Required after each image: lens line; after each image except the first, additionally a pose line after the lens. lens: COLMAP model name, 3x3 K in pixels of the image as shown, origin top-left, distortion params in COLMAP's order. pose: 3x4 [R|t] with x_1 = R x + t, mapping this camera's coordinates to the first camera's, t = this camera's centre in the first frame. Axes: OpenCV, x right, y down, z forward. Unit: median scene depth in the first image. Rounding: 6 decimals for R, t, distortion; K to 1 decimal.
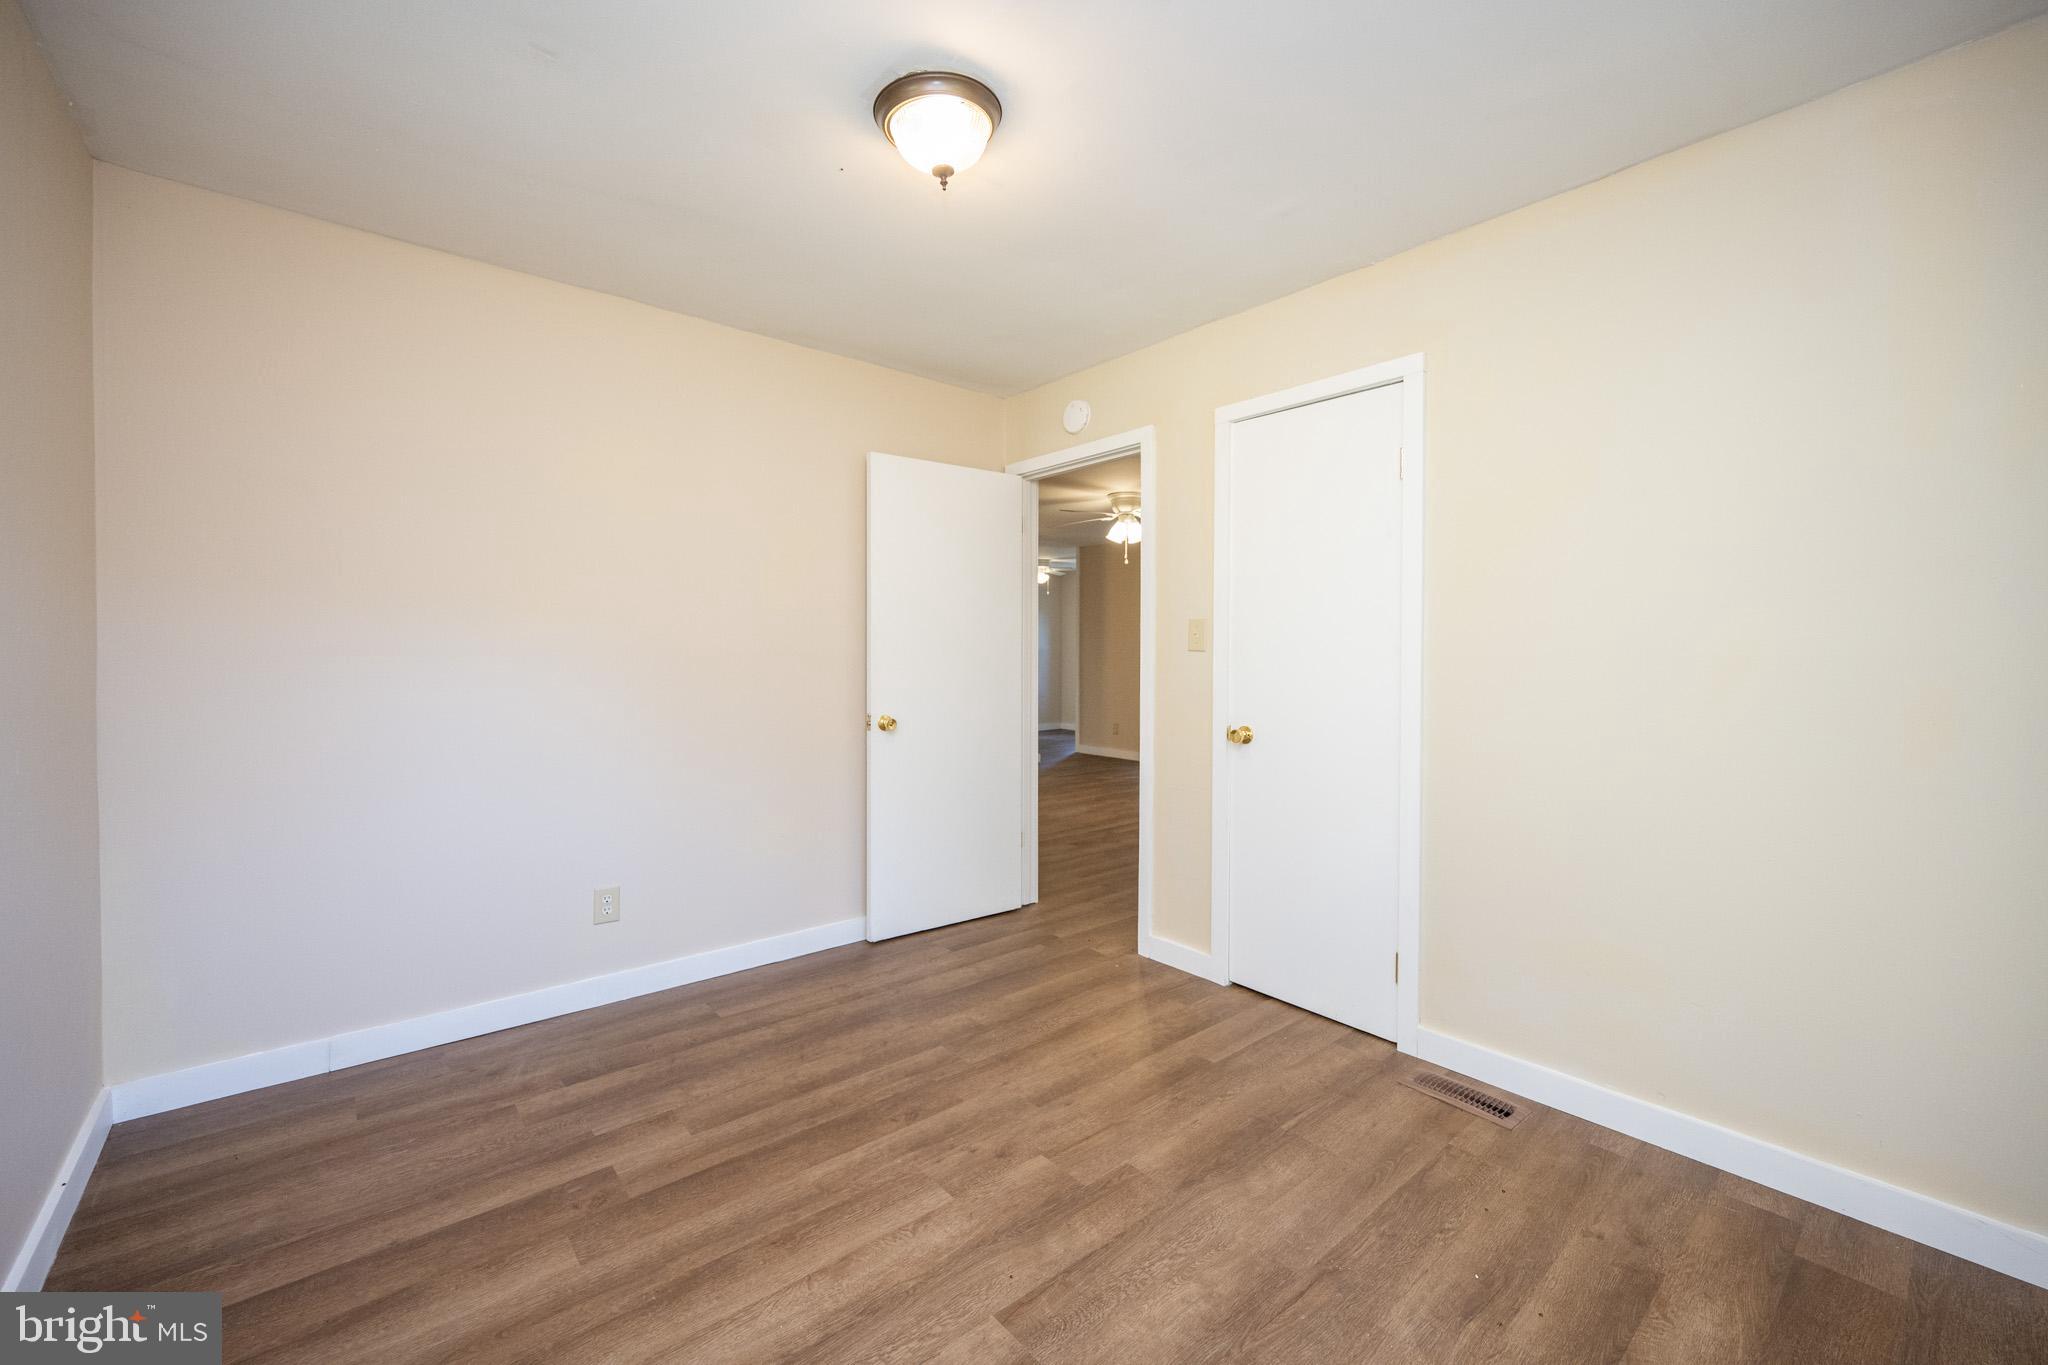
lens RADIAL K [[823.2, 0, 1031.8], [0, 823.2, 651.6], [0, 0, 1]] dist [0.000642, 0.000020]
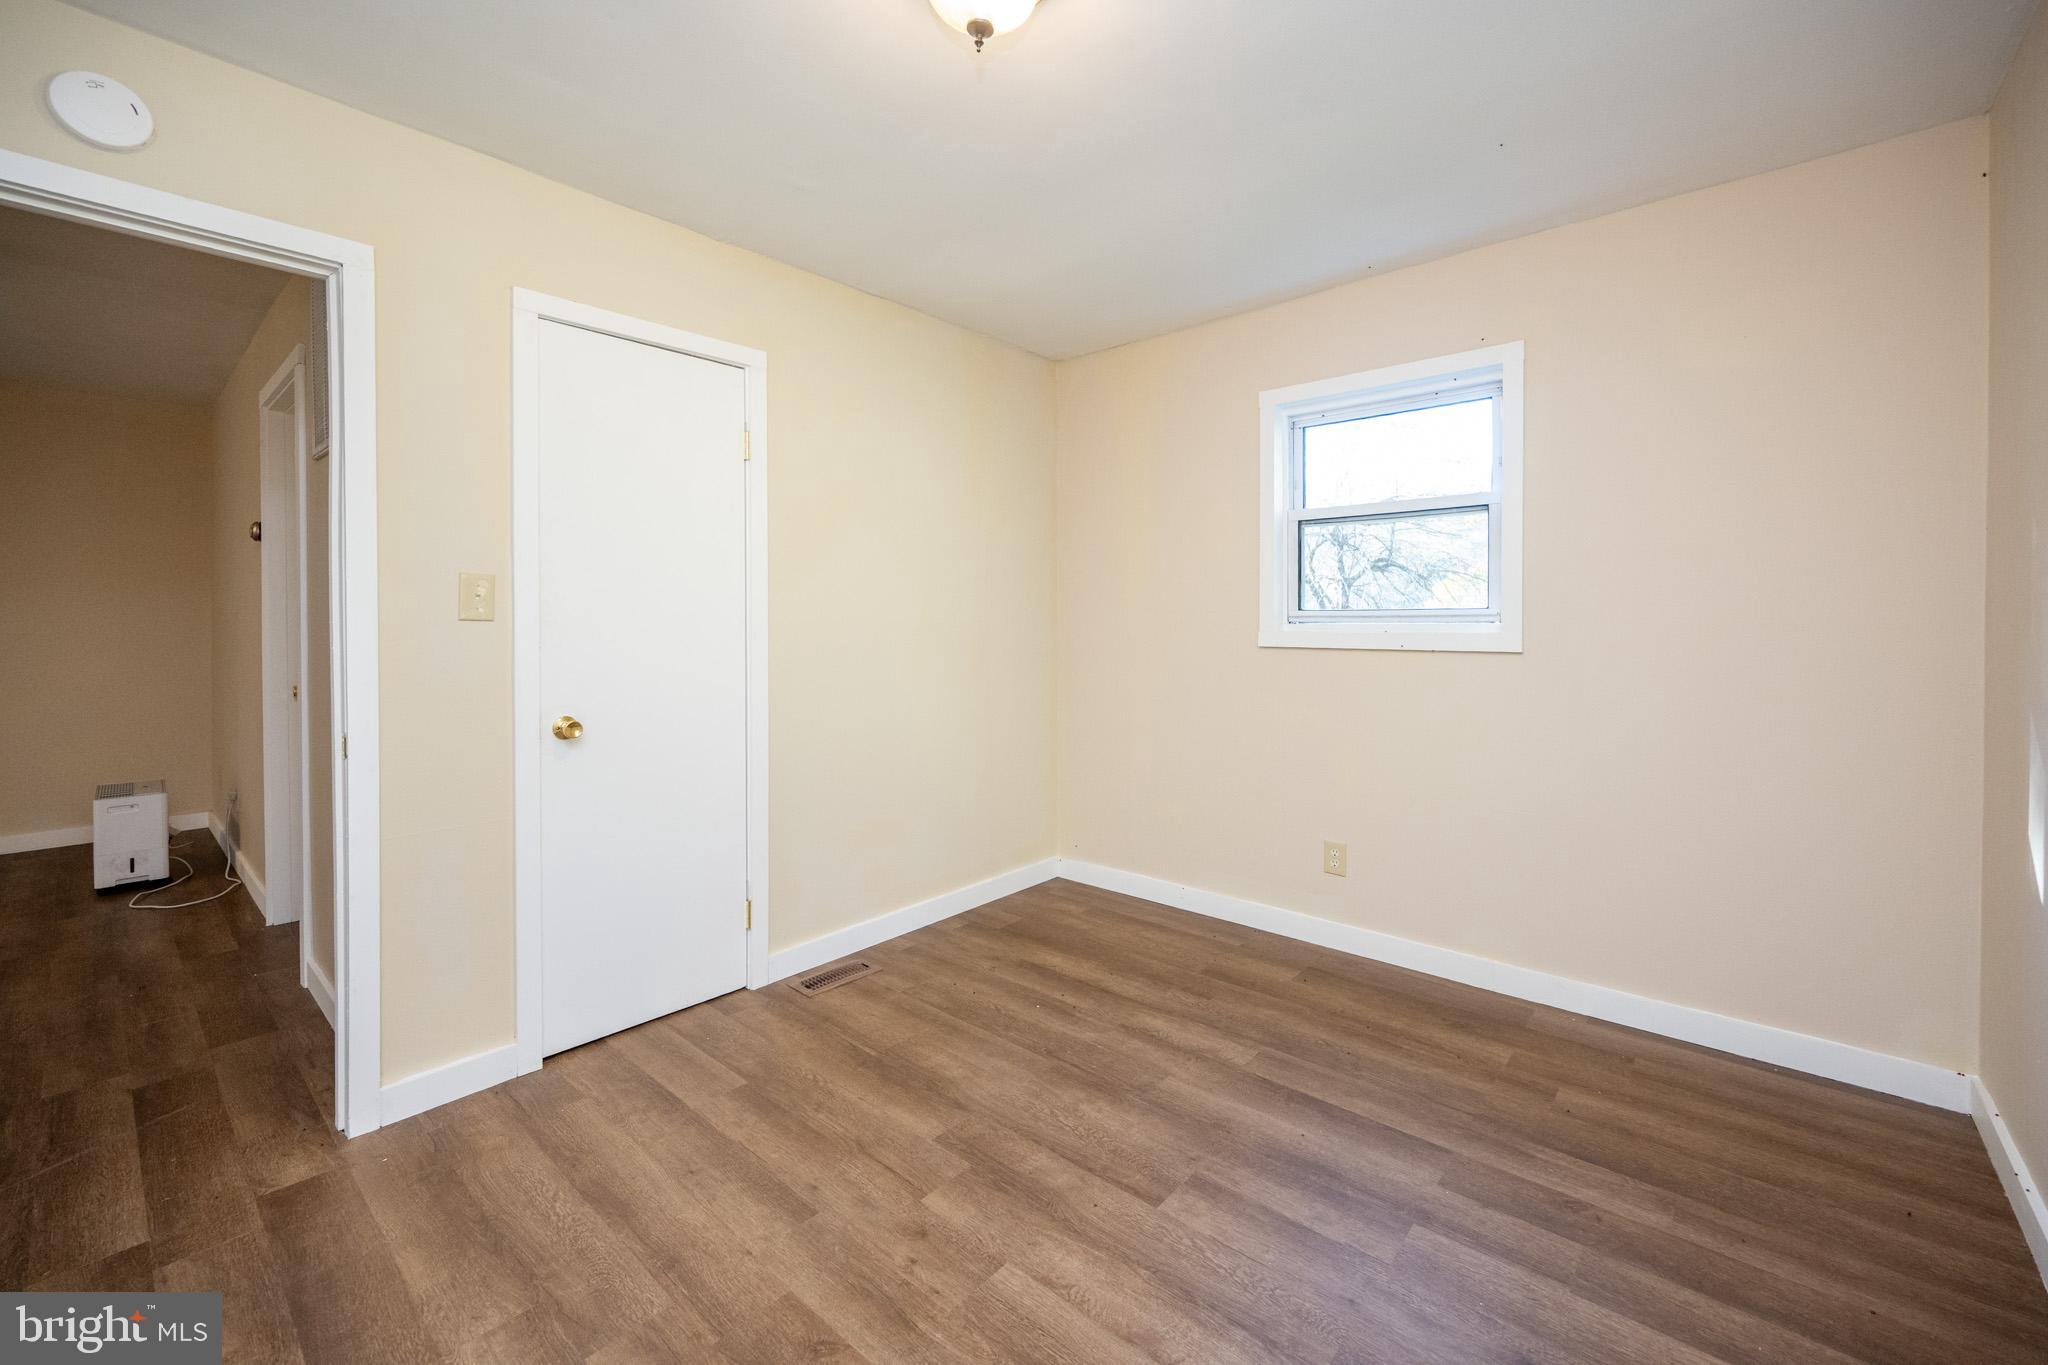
lens RADIAL K [[841.5, 0, 1027.0], [0, 841.5, 618.1], [0, 0, 1]] dist [0.000035, -0.000155]
pose [[-0.139718, 0.000318, 0.990191, -0.872508], [0.002303, 0.999997, 0.000004, -0.001836], [-0.990189, 0.002281, -0.139719, 1.000899]]
